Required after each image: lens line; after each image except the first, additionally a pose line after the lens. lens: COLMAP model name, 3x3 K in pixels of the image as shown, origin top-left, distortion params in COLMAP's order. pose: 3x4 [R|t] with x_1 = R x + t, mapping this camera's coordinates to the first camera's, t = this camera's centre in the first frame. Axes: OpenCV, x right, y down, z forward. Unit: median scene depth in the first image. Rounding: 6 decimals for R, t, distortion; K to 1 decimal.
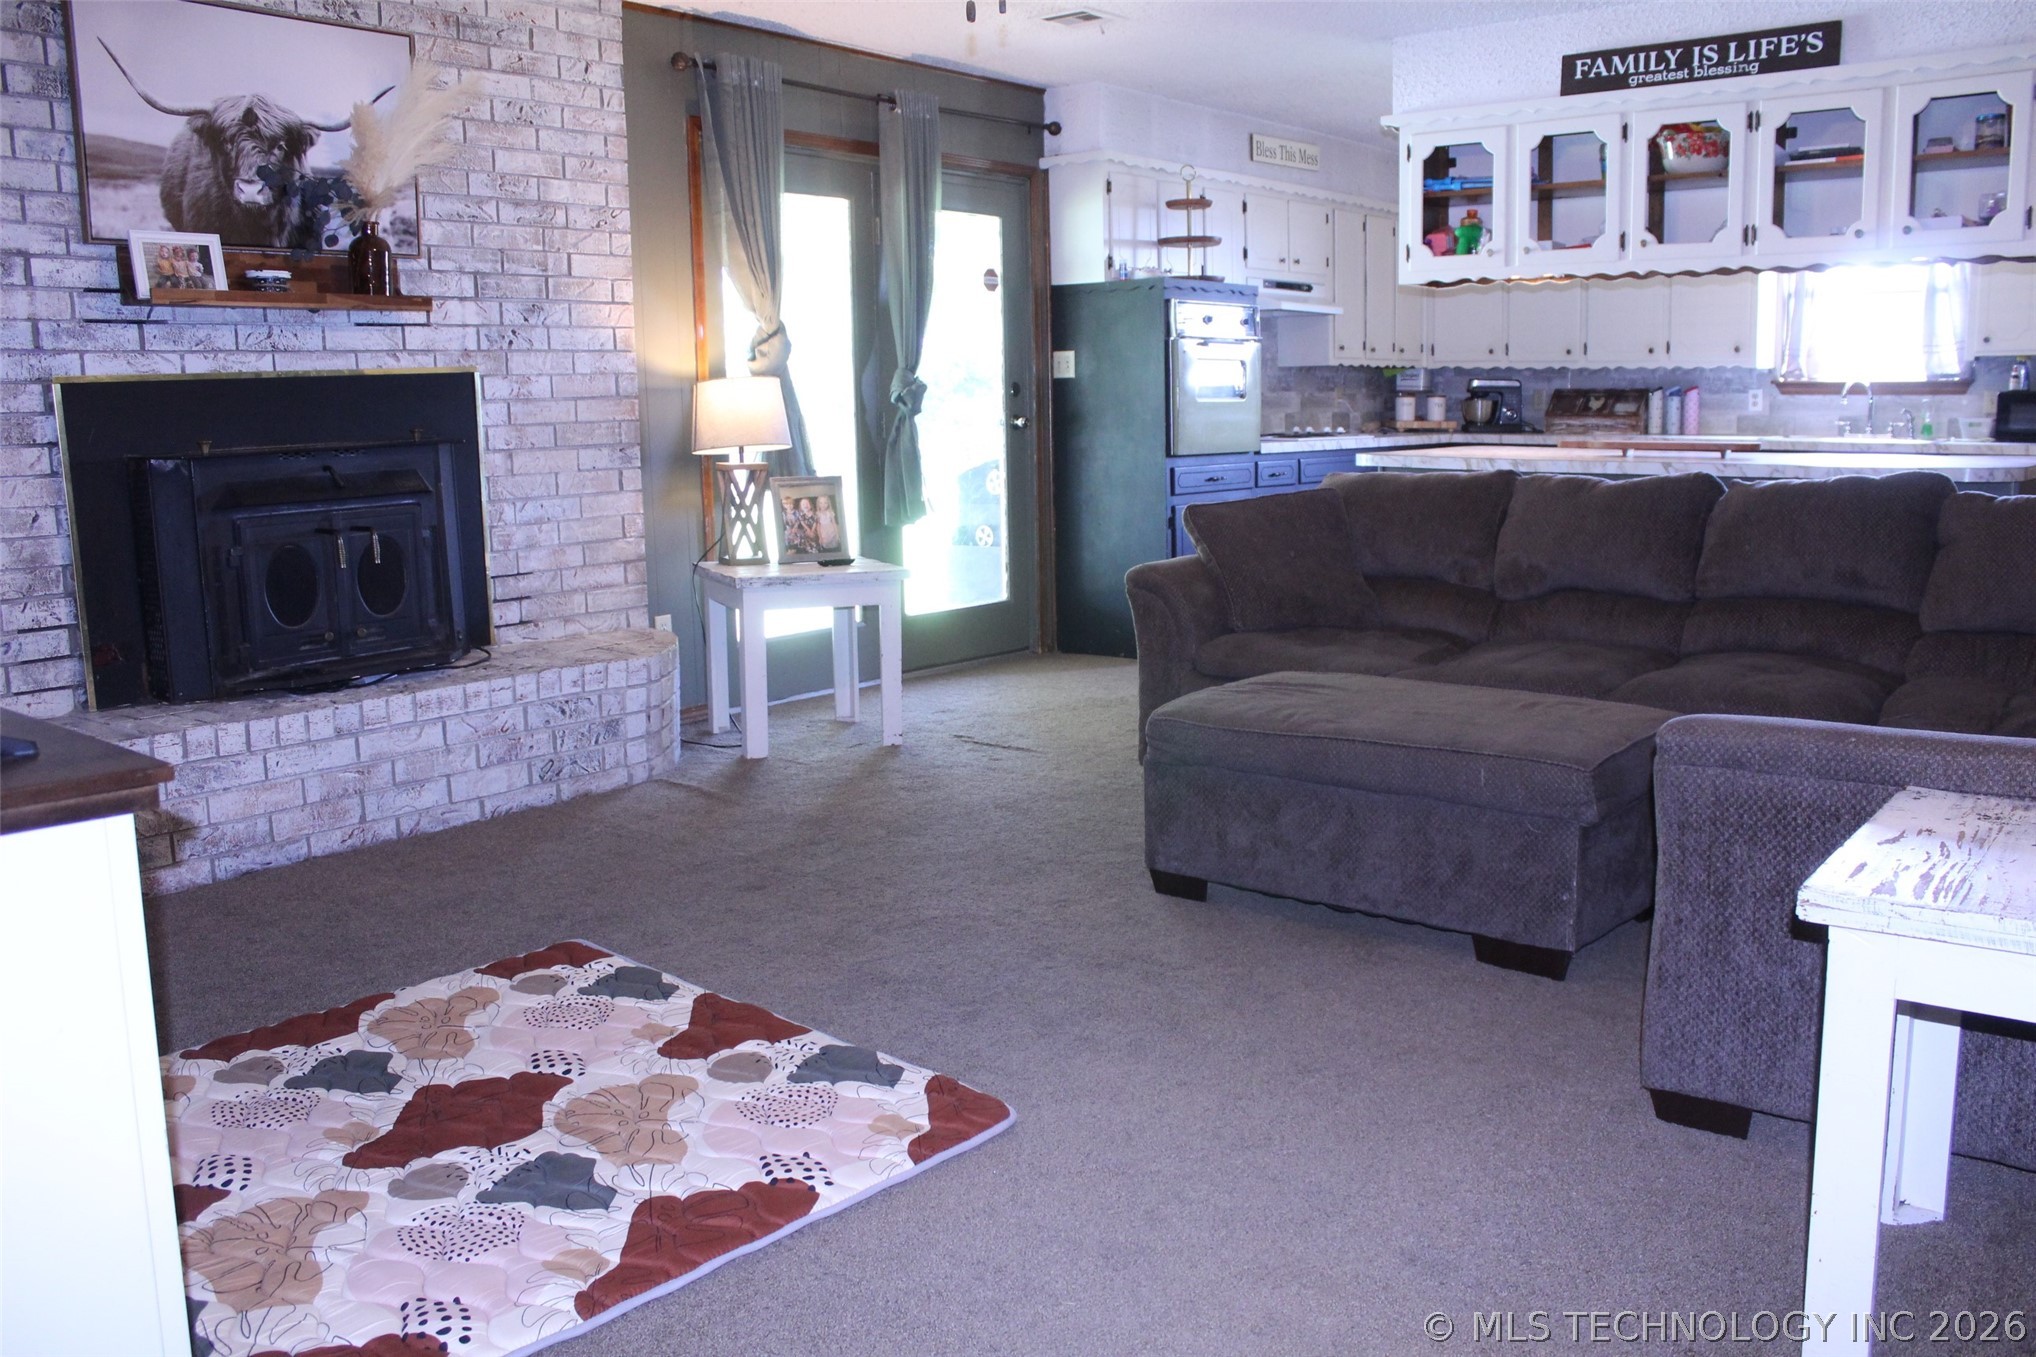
lens RADIAL K [[1679.2, 0, 1022.8], [0, 1679.2, 680.4], [0, 0, 1]] dist [-0.164456, 0.141551]
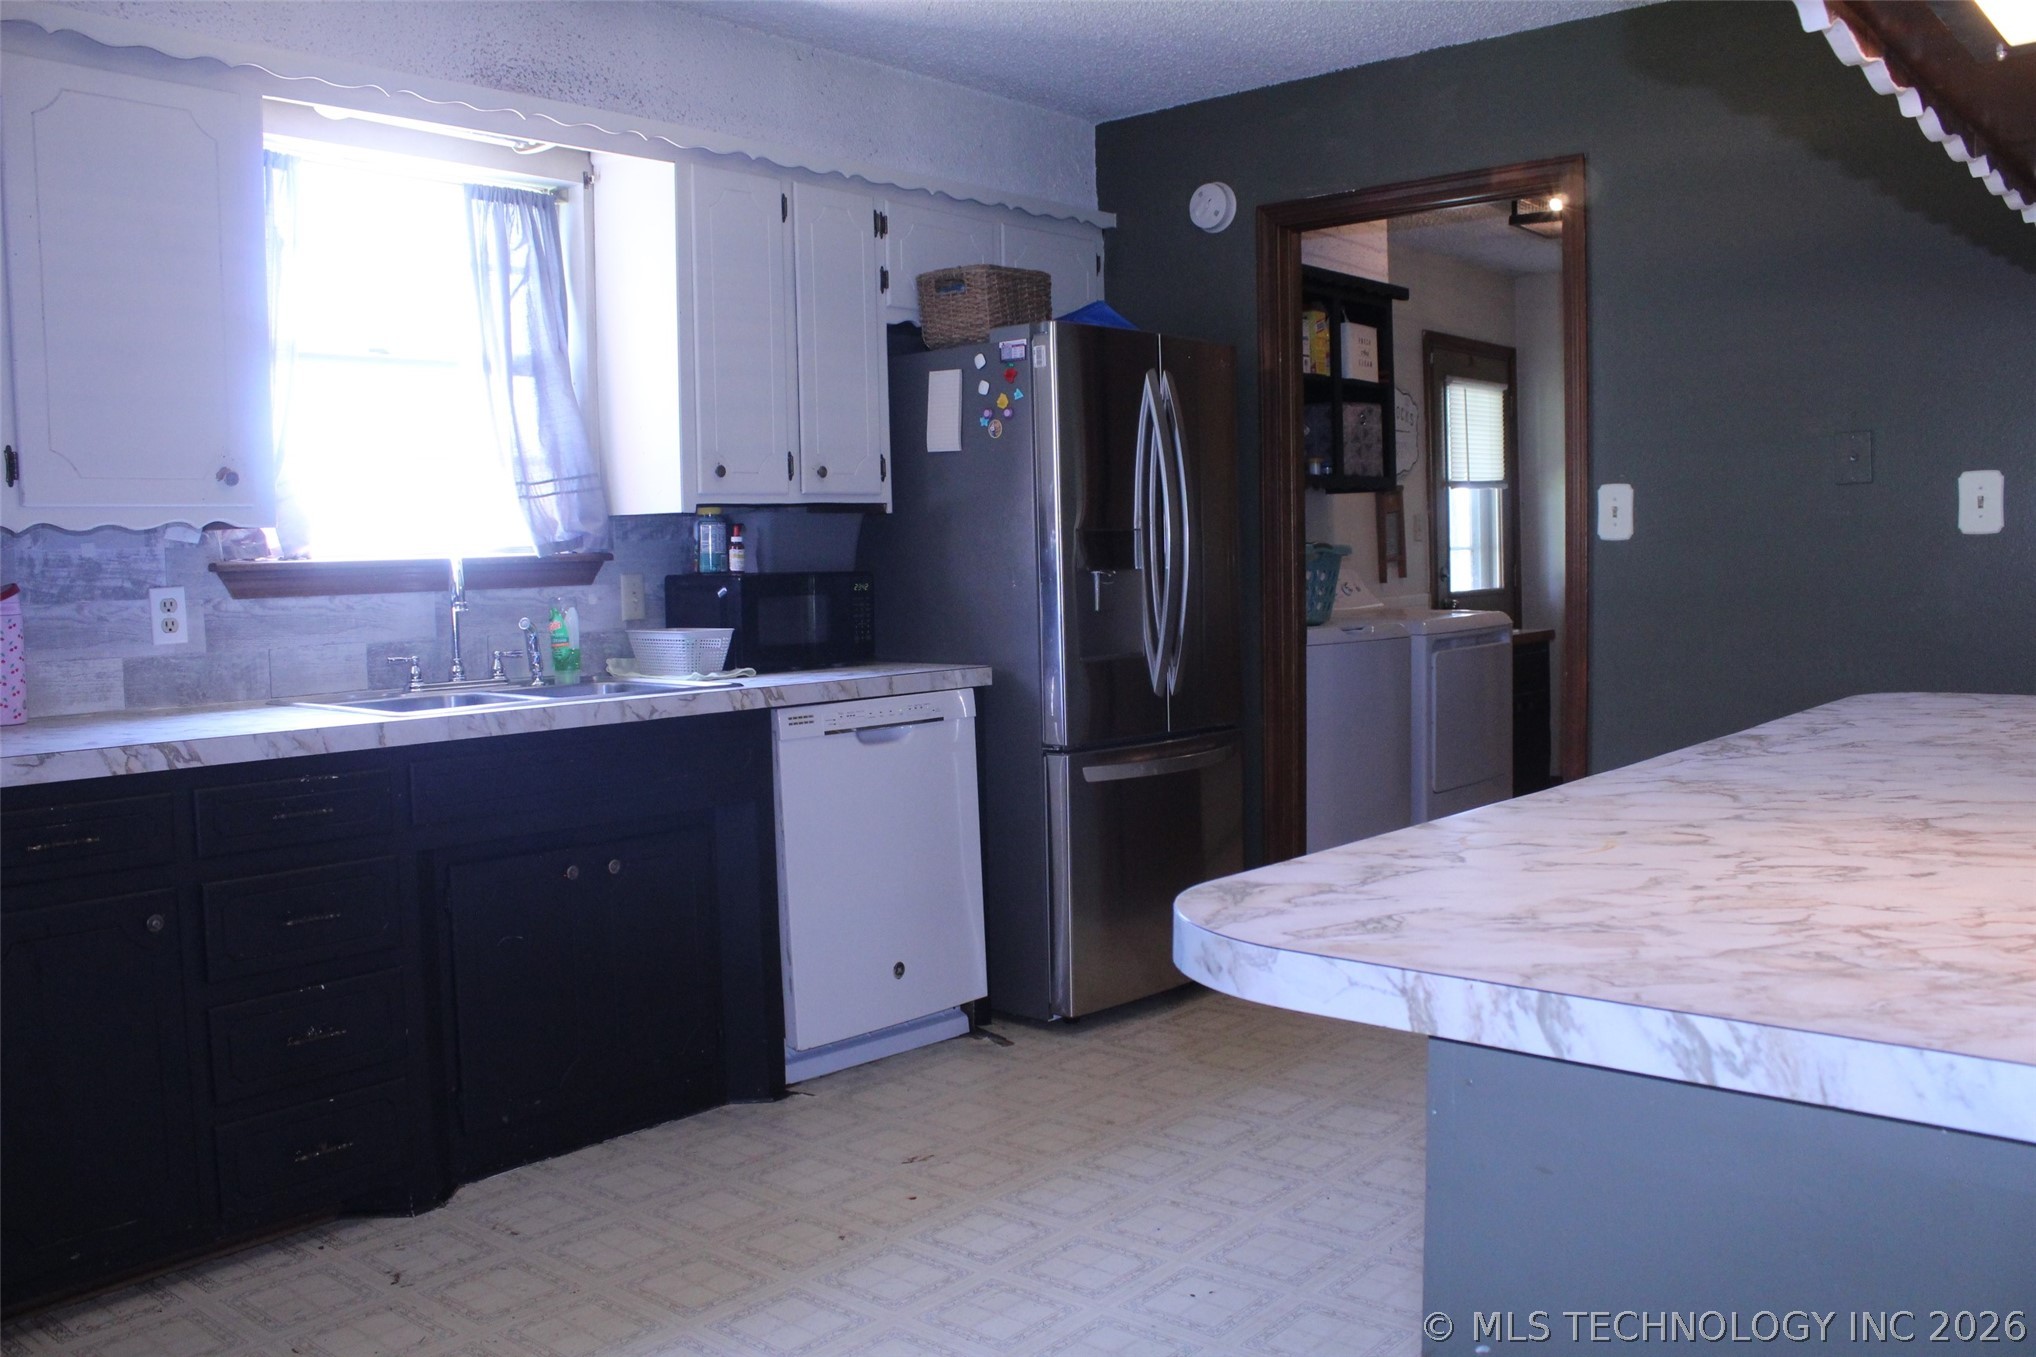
lens RADIAL K [[1679.2, 0, 1024.8], [0, 1679.2, 670.4], [0, 0, 1]] dist [-0.164456, 0.141551]
pose [[0.014044, -0.056526, 0.998302, 0.078402], [0.189508, 0.980456, 0.052850, -0.144570], [-0.981779, 0.188444, 0.024482, 0.812503]]
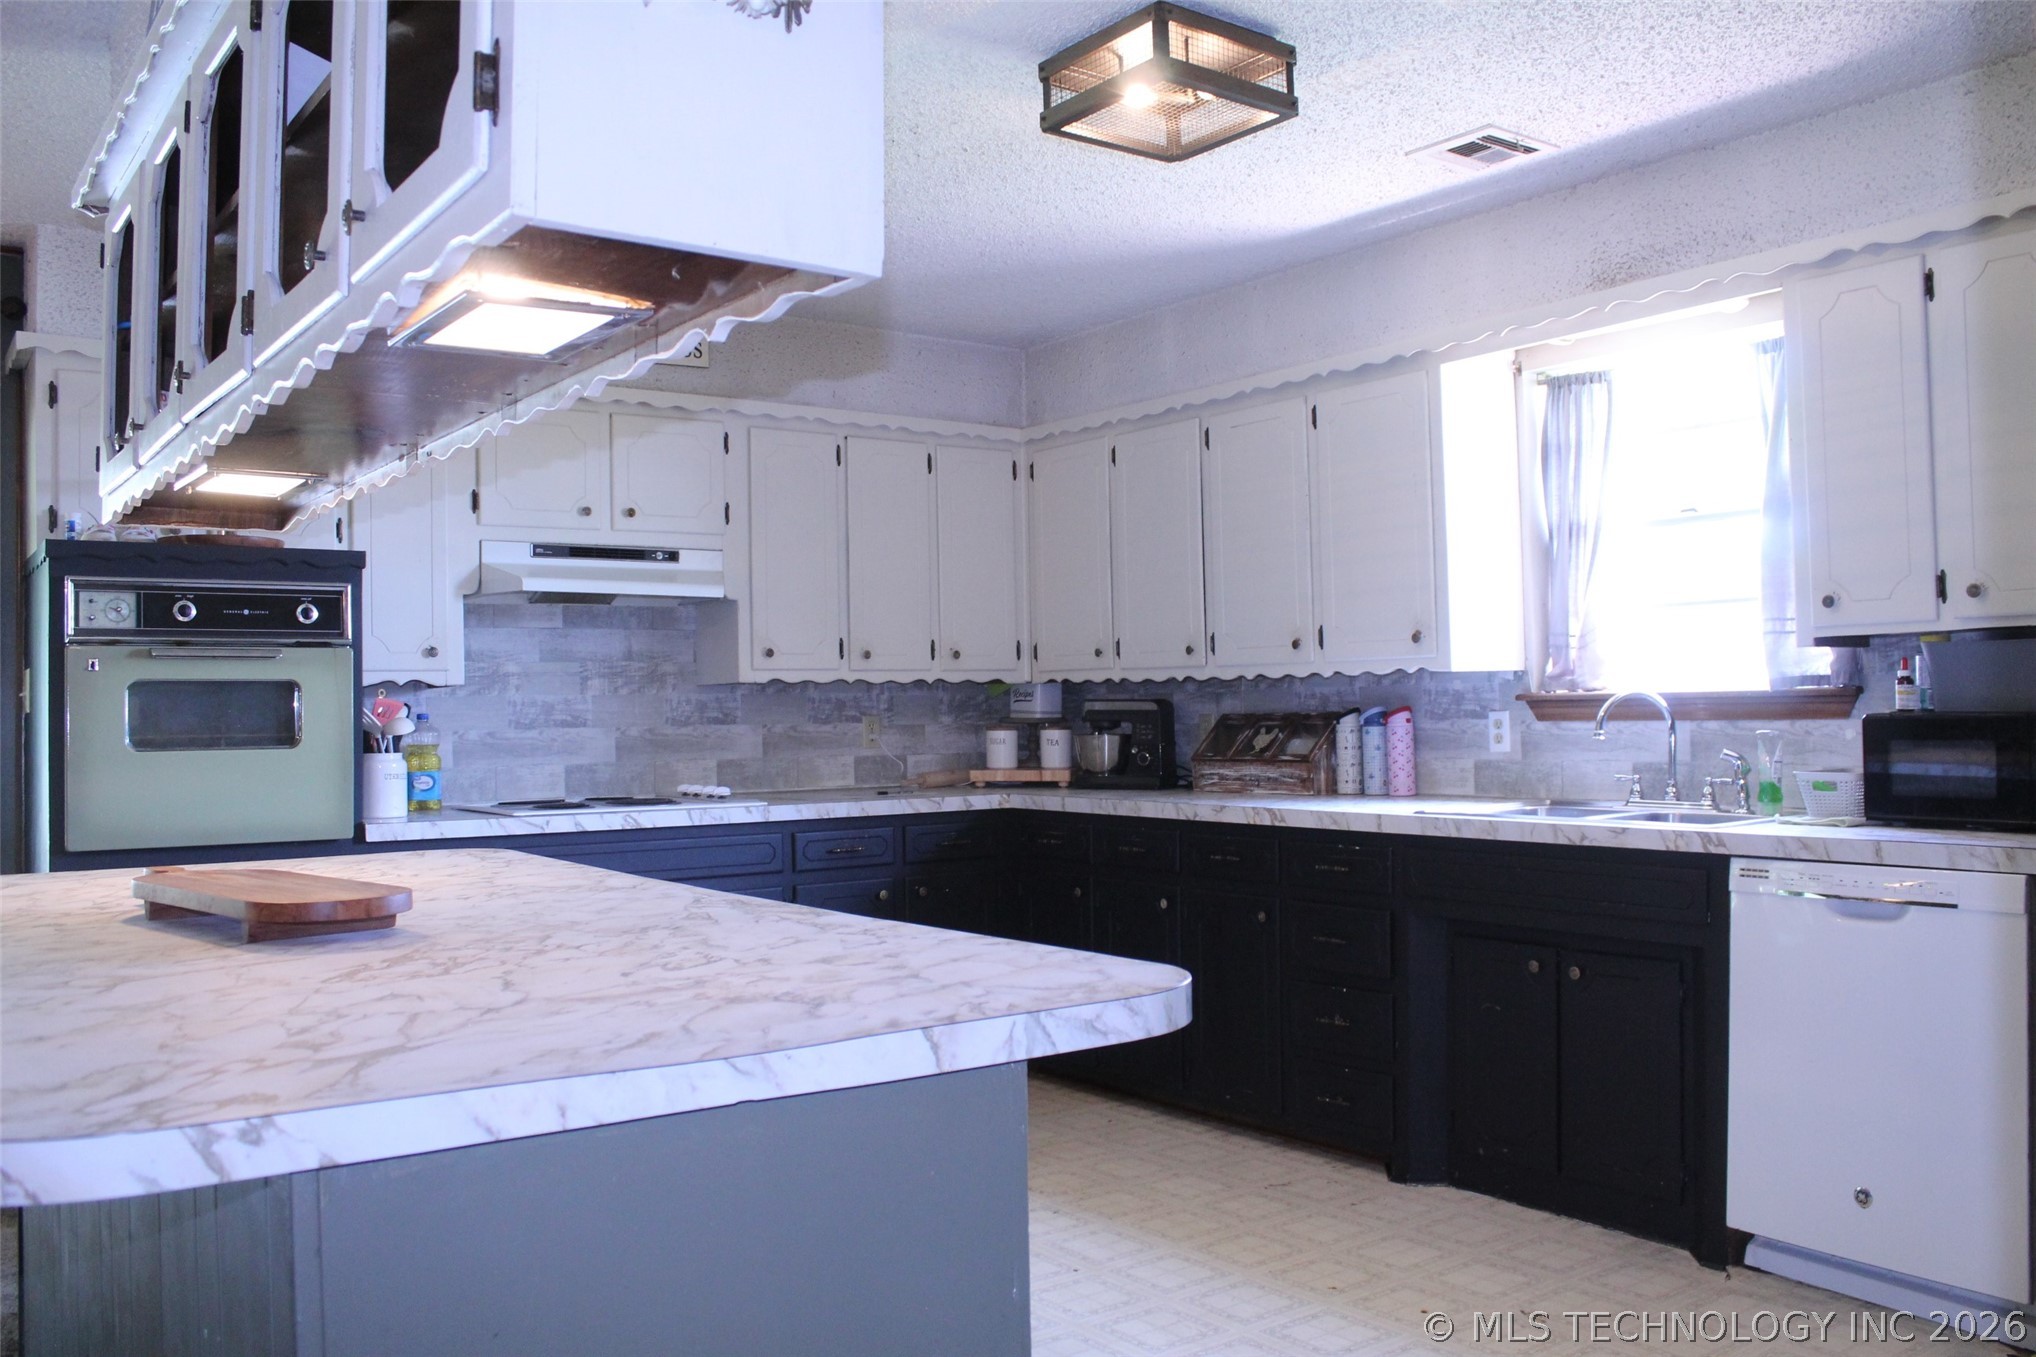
lens RADIAL K [[1679.2, 0, 1030.0], [0, 1679.2, 683.1], [0, 0, 1]] dist [-0.164456, 0.141551]
pose [[0.970828, -0.004981, -0.239726, 0.438800], [-0.038127, 0.983857, -0.174850, -0.089480], [0.236727, 0.178889, 0.954965, 0.456395]]
